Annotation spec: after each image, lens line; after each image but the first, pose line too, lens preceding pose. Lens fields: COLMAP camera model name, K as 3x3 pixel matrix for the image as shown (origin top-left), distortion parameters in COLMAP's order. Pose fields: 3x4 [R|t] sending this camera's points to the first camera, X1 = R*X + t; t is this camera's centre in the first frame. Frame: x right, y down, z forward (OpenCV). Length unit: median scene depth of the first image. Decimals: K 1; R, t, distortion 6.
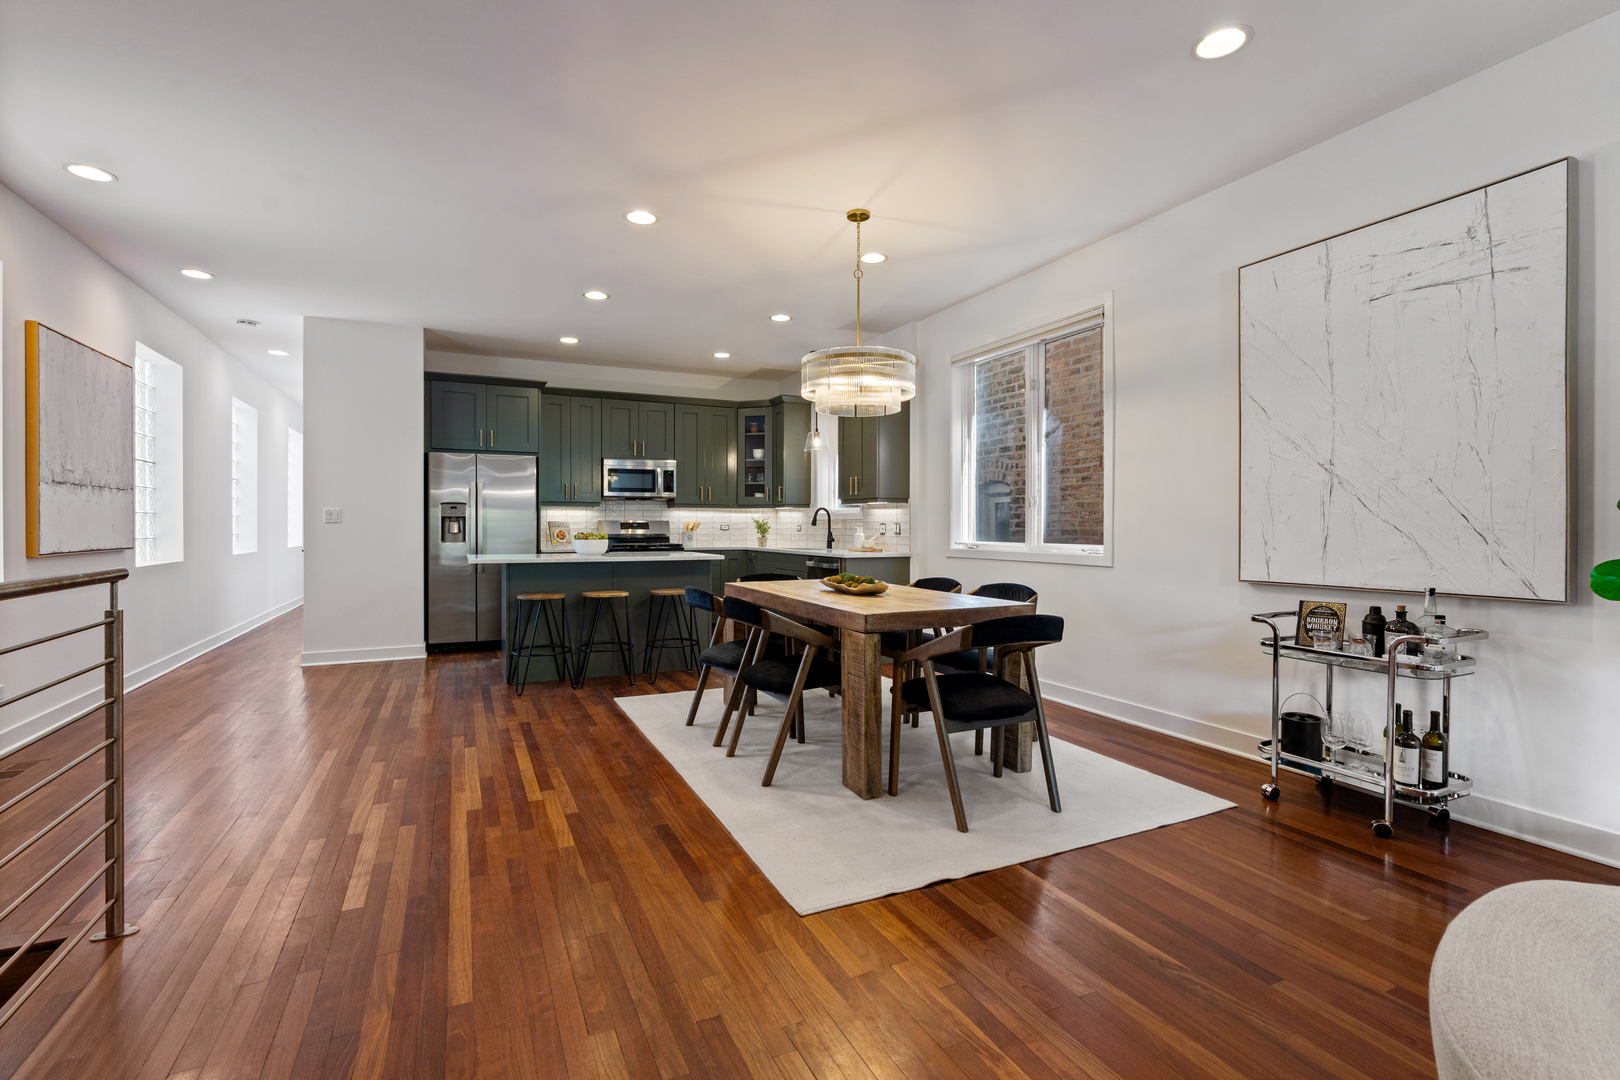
lens RADIAL K [[738.6, 0, 805.1], [0, 738.6, 529.8], [0, 0, 1]] dist [-0.003025, 0.000706]
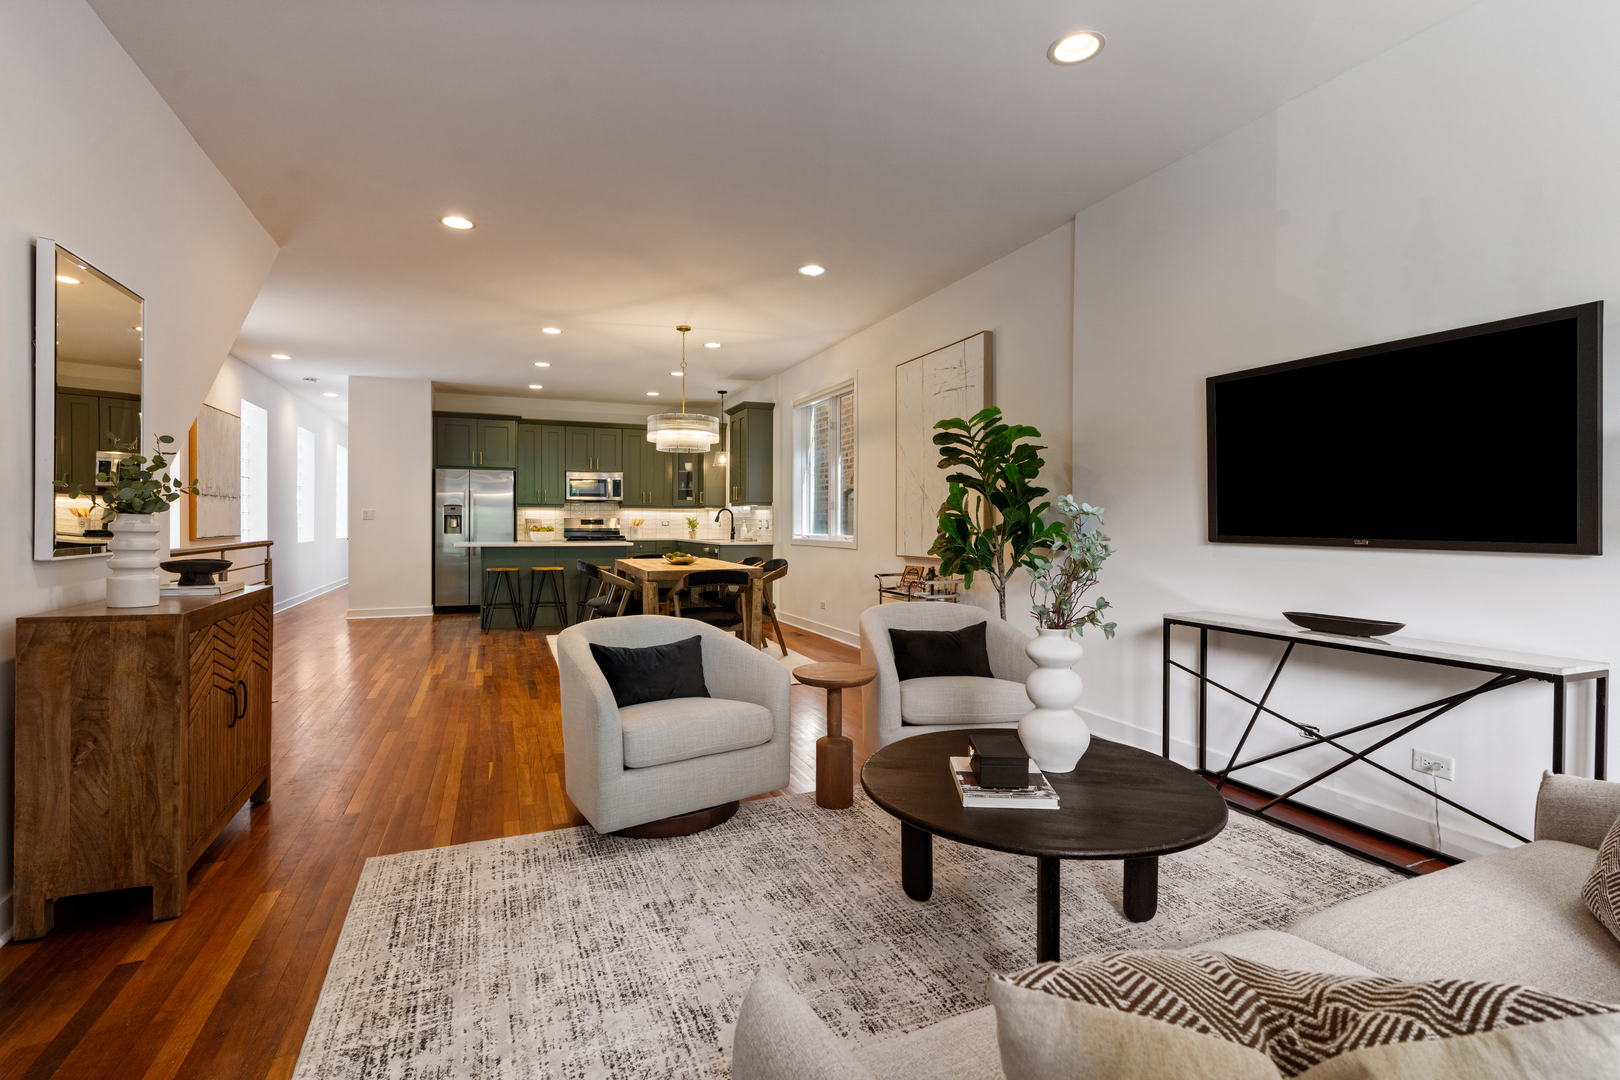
lens RADIAL K [[750.0, 0, 805.6], [0, 750.0, 527.1], [0, 0, 1]] dist [-0.002590, -0.000053]
pose [[0.998841, 0.002105, -0.048083, 0.253504], [-0.002079, 0.999998, 0.000600, 0.002494], [0.048084, -0.000500, 0.998843, -0.375569]]
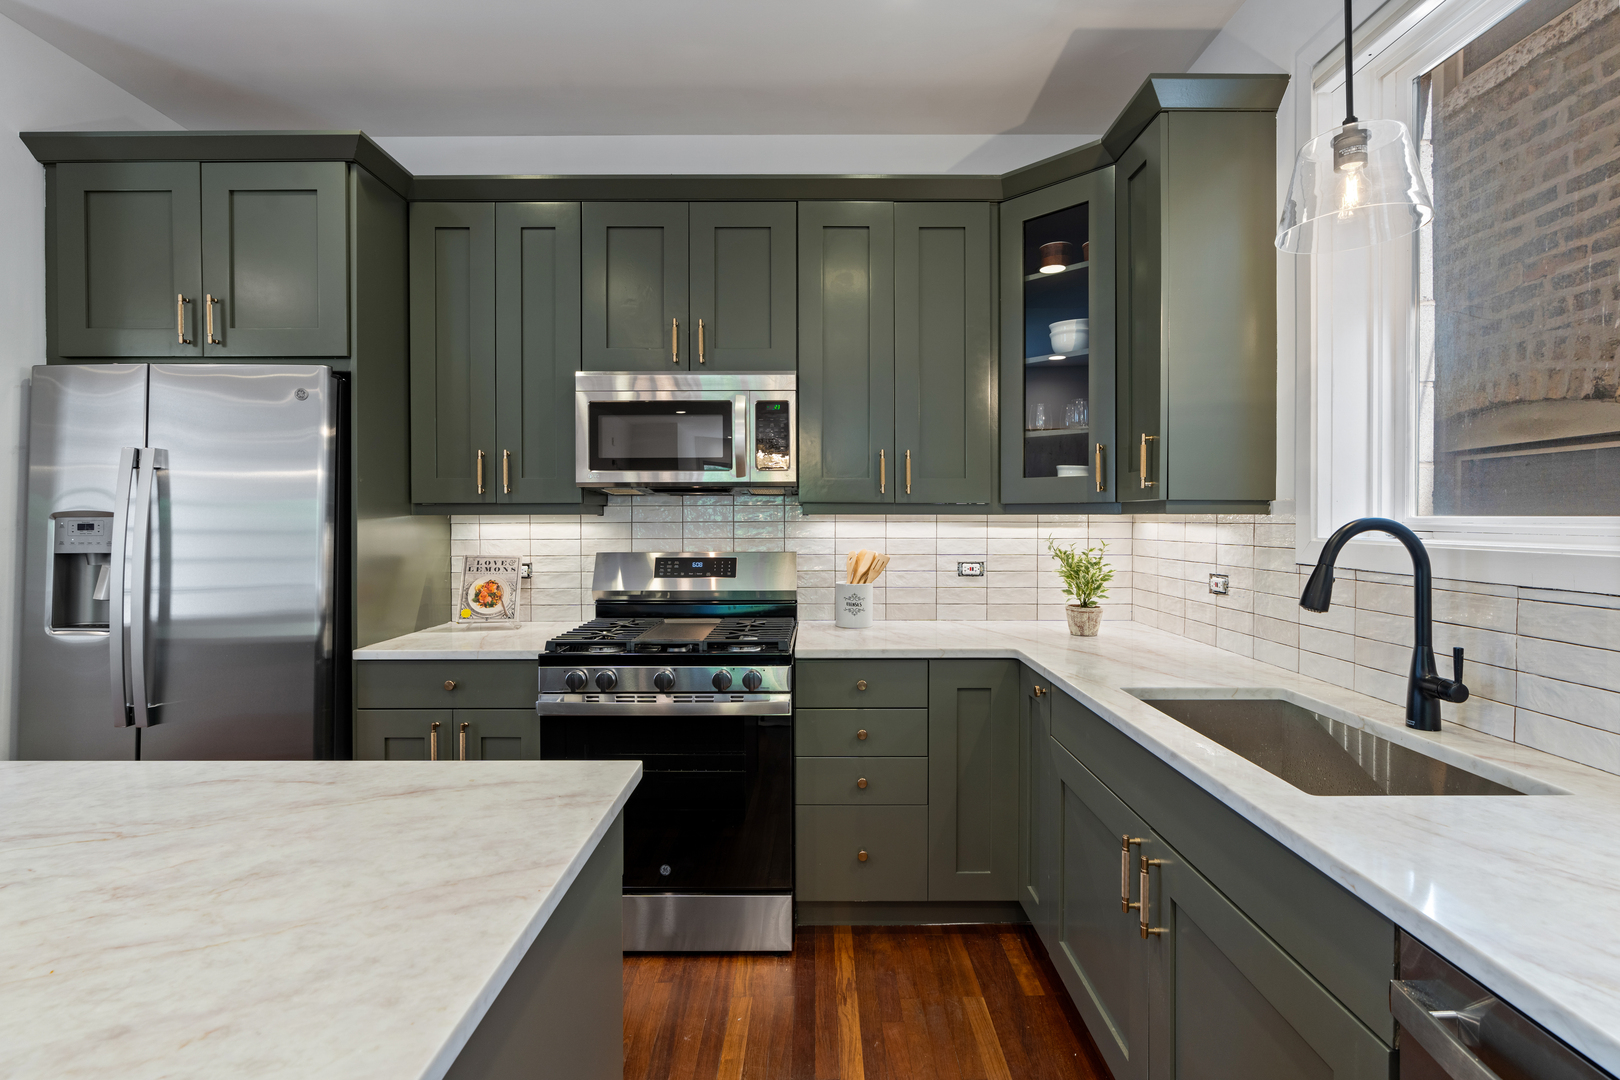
lens RADIAL K [[745.6, 0, 816.1], [0, 745.6, 520.9], [0, 0, 1]] dist [-0.000813, 0.000303]
pose [[0.904689, -0.001037, -0.426072, -0.031876], [0.000842, 0.999999, -0.000646, -0.032064], [0.426072, 0.000226, 0.904689, 0.834030]]
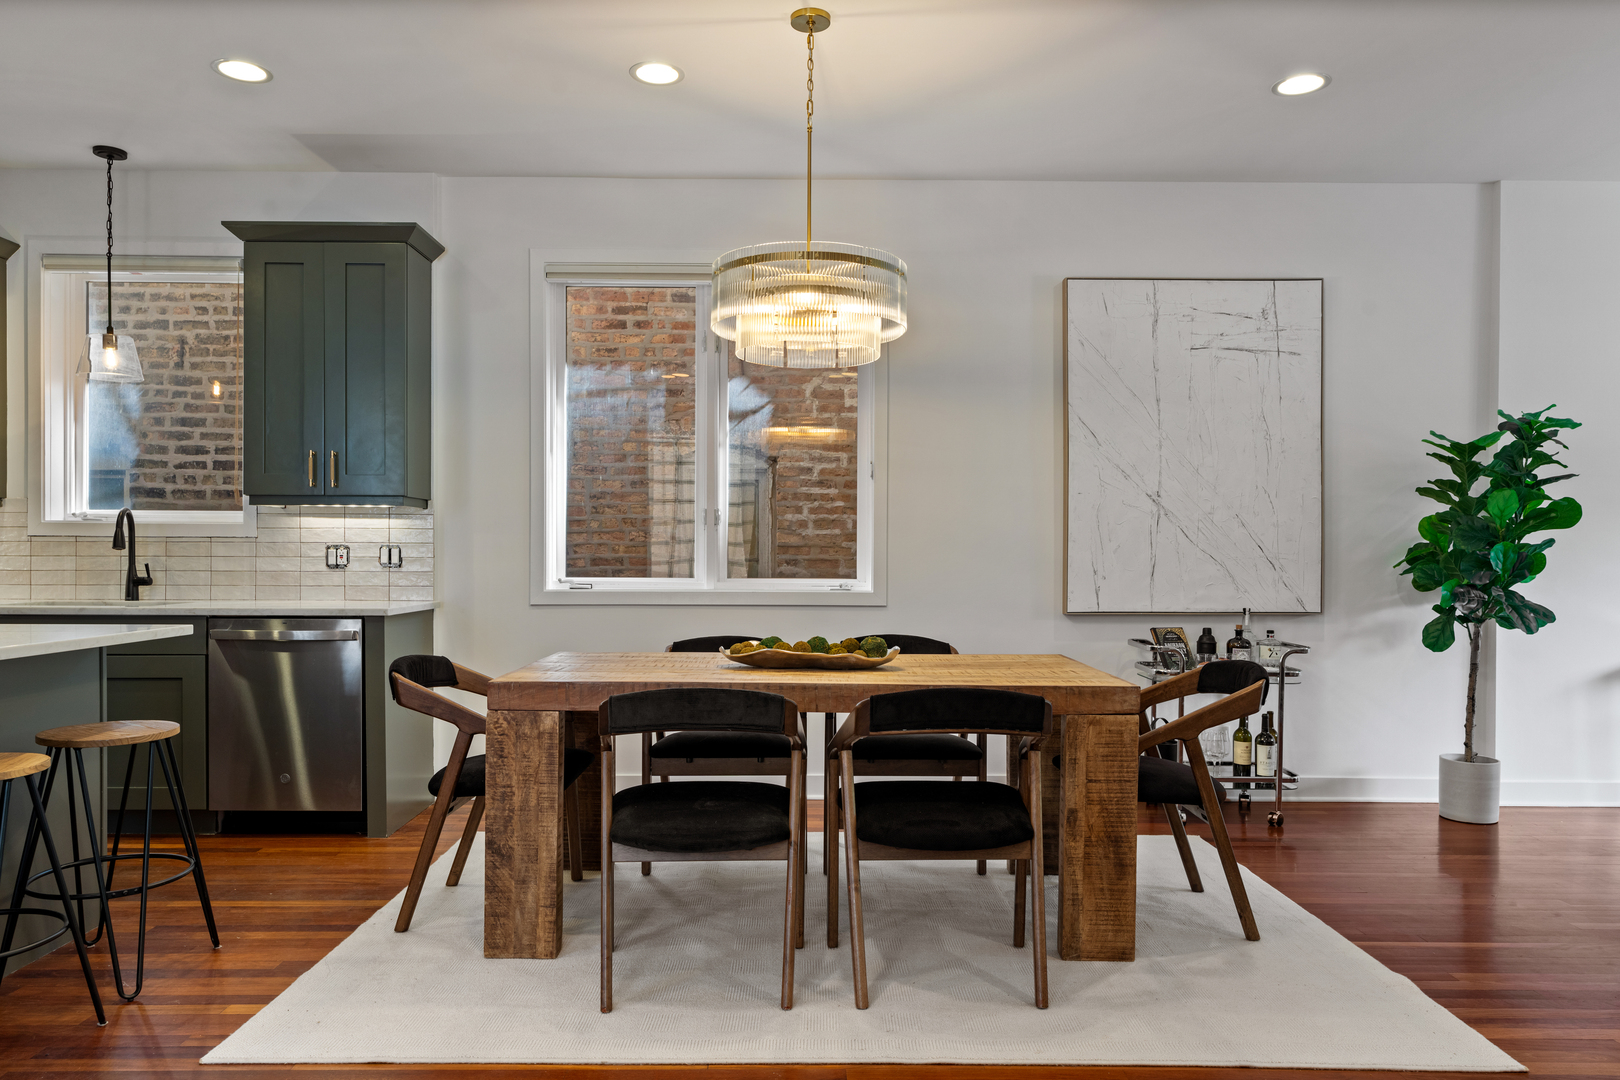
lens RADIAL K [[1081.6, 0, 809.6], [0, 1081.6, 561.2], [0, 0, 1]] dist [-0.003536, 0.001716]
pose [[0.415411, -0.005019, 0.909620, -0.431920], [-0.000387, 0.999984, 0.005694, -0.002332], [-0.909634, -0.002717, 0.415403, 0.395032]]
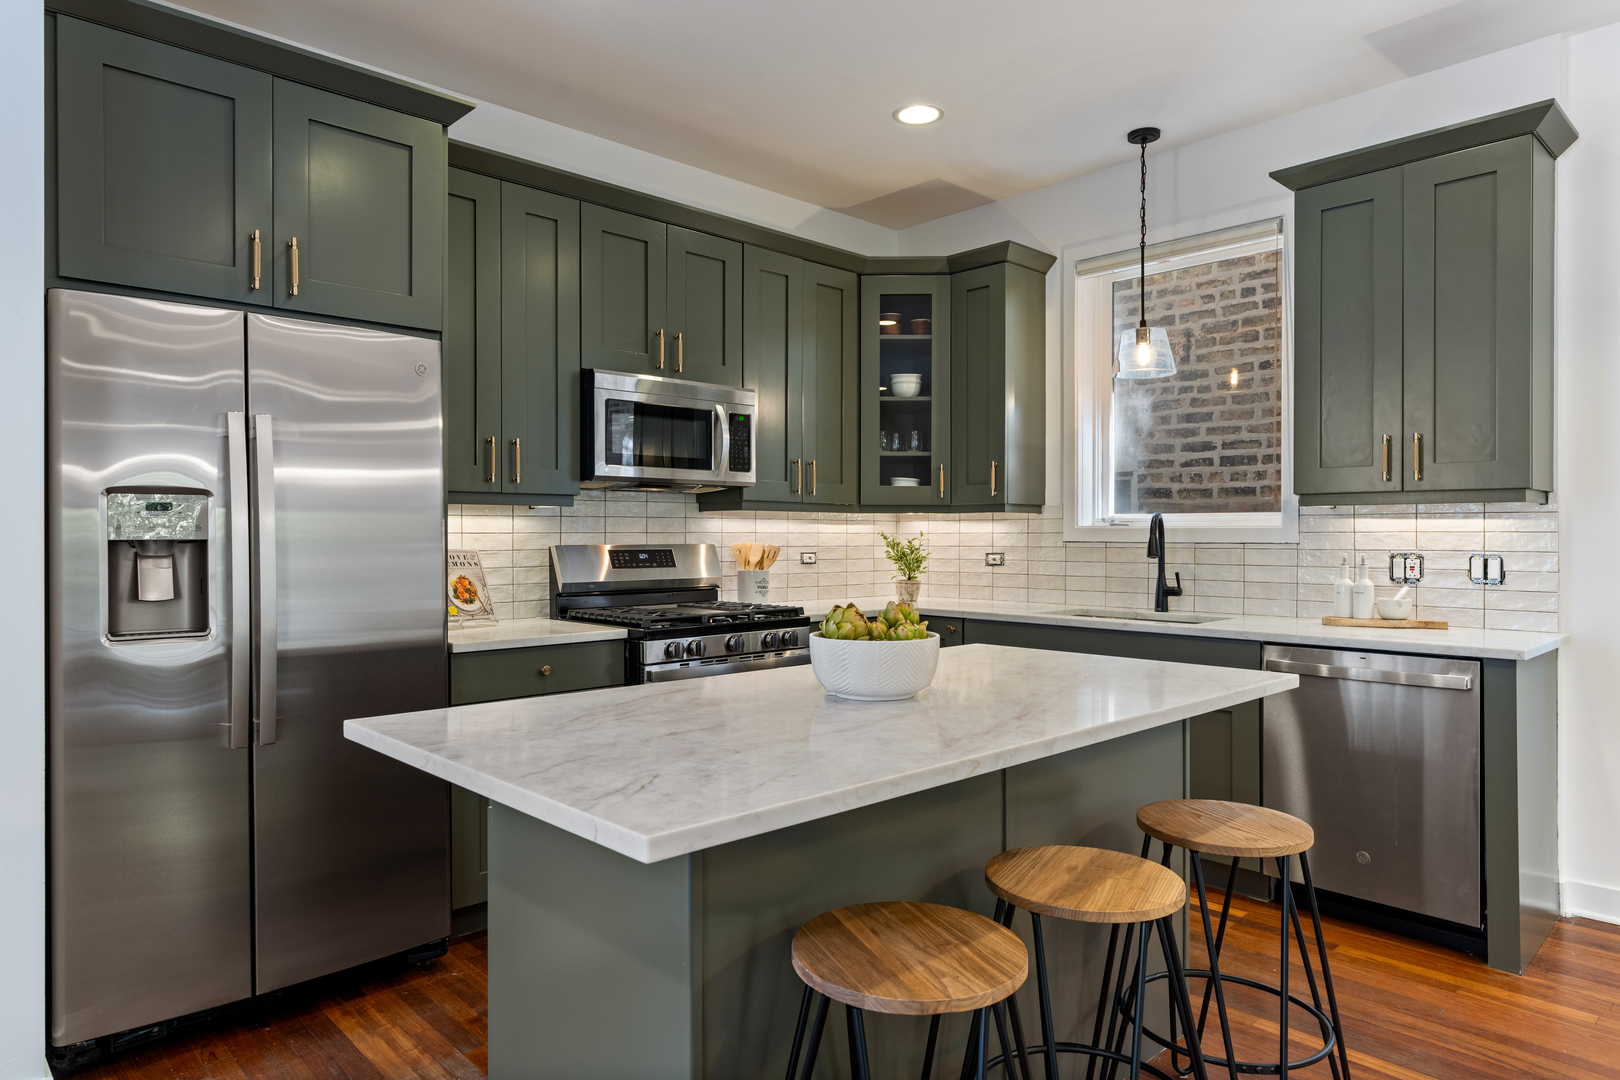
lens RADIAL K [[989.1, 0, 810.0], [0, 989.1, 540.0], [0, 0, 1]] dist [0.011127, 0.000556]
pose [[0.949488, -0.003196, 0.313788, -0.365481], [0.002678, 0.999994, 0.002082, -0.018224], [-0.313793, -0.001136, 0.949491, 0.588790]]
